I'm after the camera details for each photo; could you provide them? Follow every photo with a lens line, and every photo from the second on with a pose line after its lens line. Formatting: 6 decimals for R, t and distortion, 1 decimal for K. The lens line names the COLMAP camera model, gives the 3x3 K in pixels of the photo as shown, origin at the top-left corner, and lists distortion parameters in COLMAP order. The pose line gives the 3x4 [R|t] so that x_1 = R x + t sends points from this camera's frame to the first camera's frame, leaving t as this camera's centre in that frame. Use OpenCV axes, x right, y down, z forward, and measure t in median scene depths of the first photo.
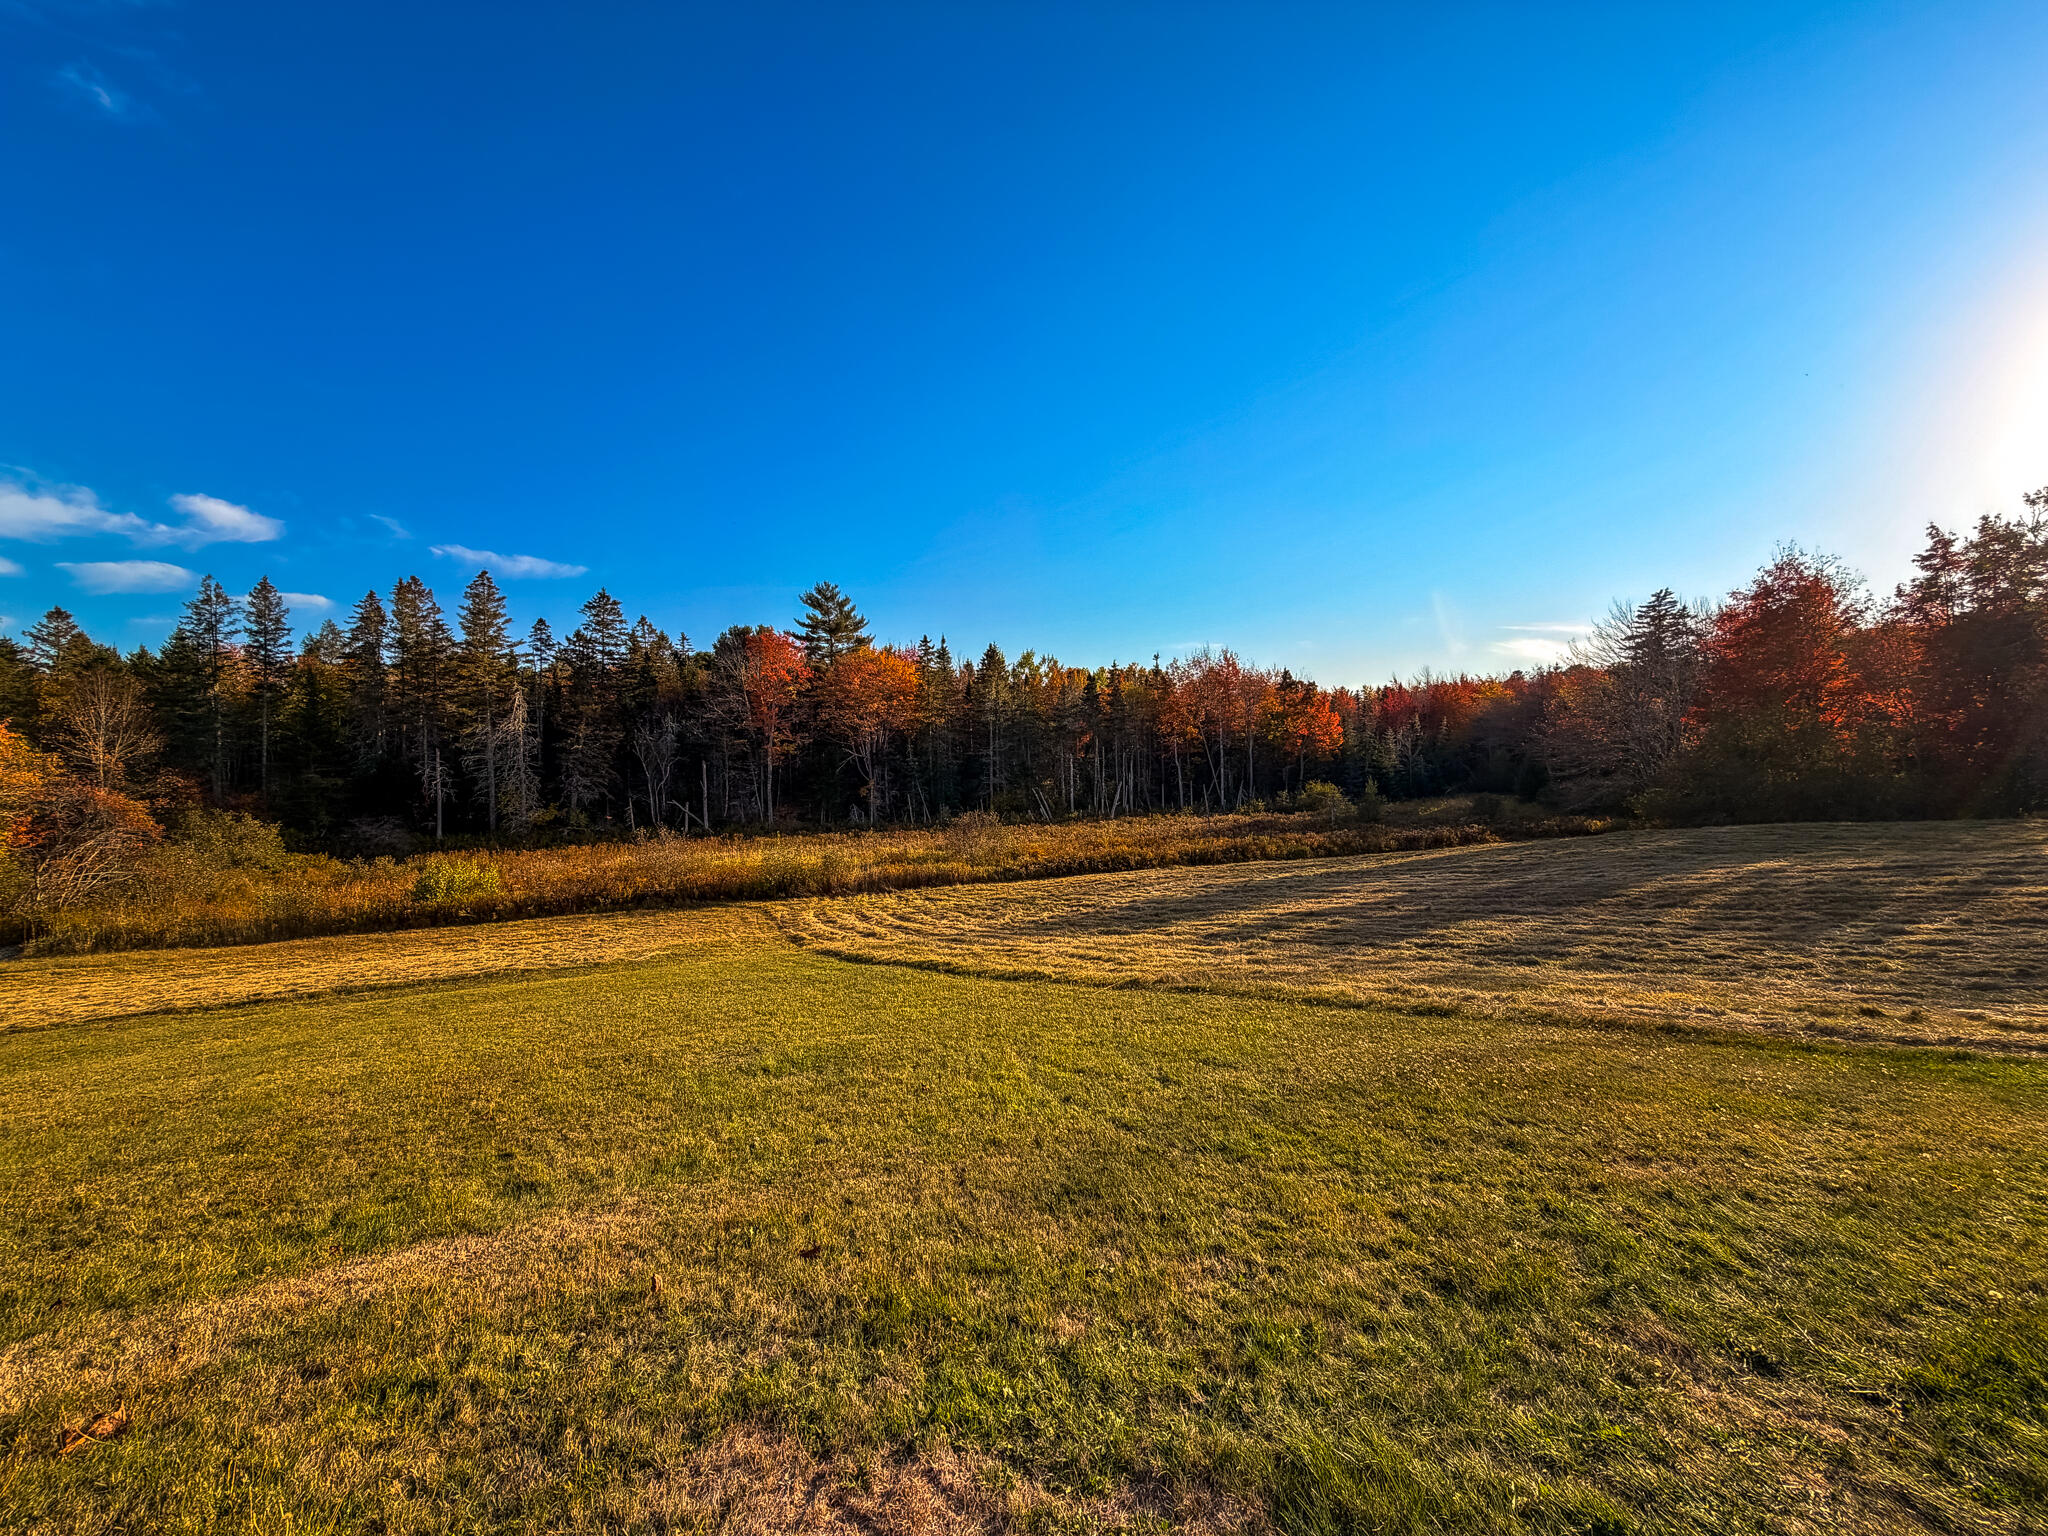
lens RADIAL K [[821.9, 0, 1017.7], [0, 821.9, 772.1], [0, 0, 1]] dist [0.000993, -0.000101]
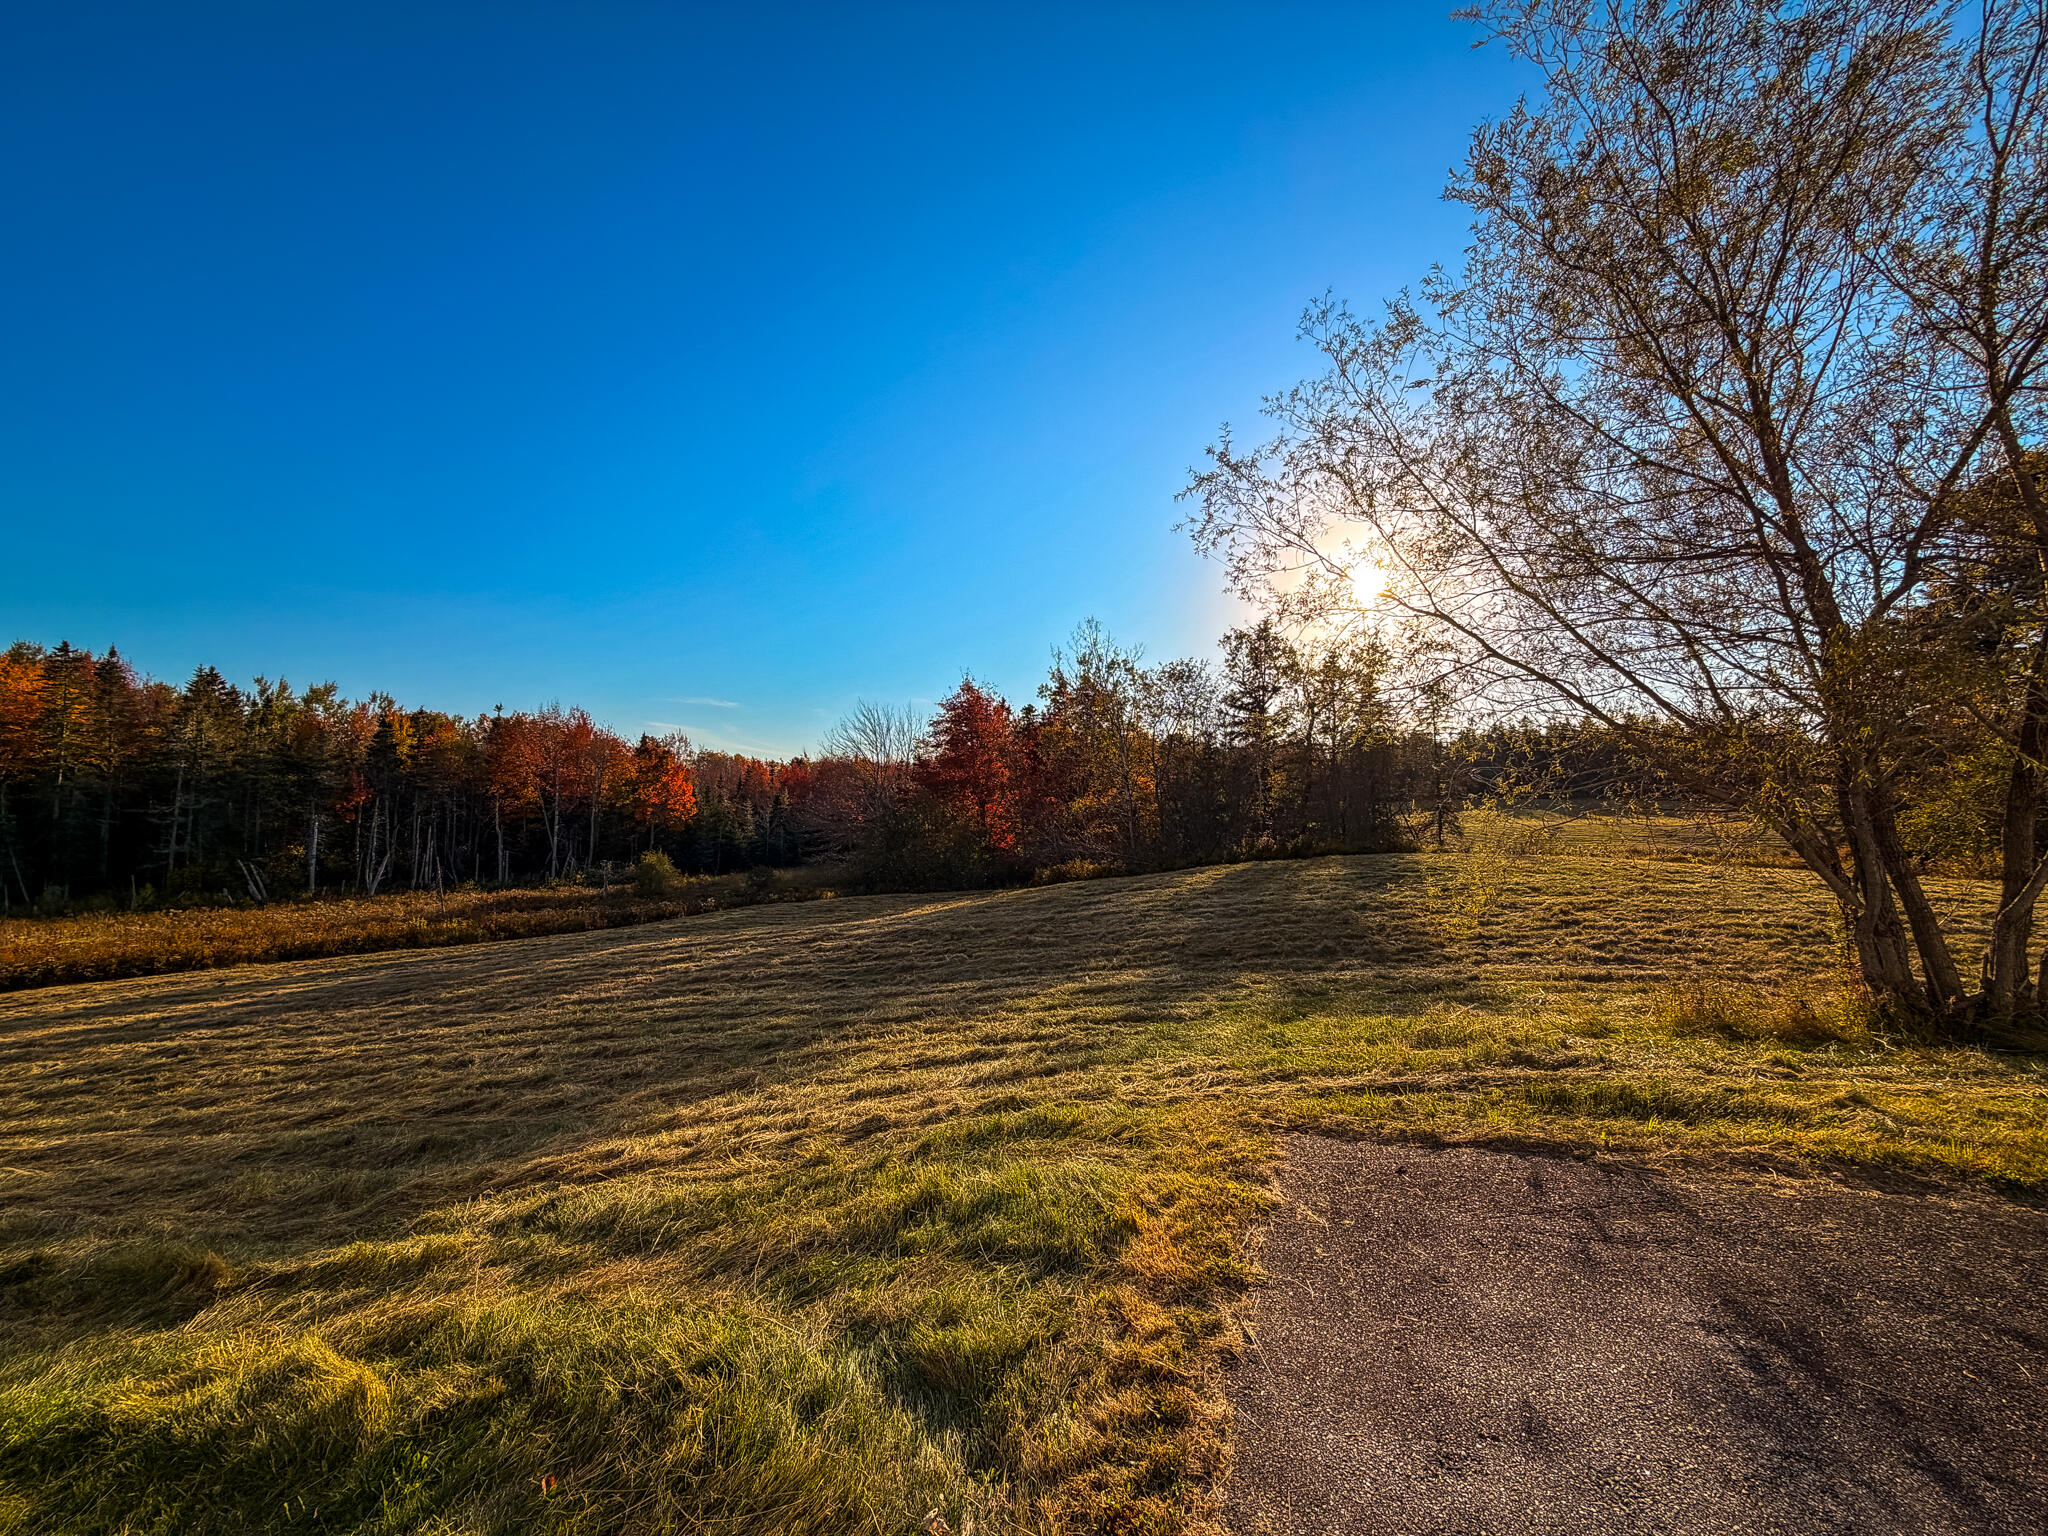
lens RADIAL K [[821.9, 0, 1017.4], [0, 821.9, 765.6], [0, 0, 1]] dist [0.000993, -0.000101]
pose [[0.820179, 0.066926, 0.568178, 0.698358], [-0.017025, 0.995549, -0.092691, -0.034642], [-0.571853, 0.066350, 0.817669, -0.192357]]
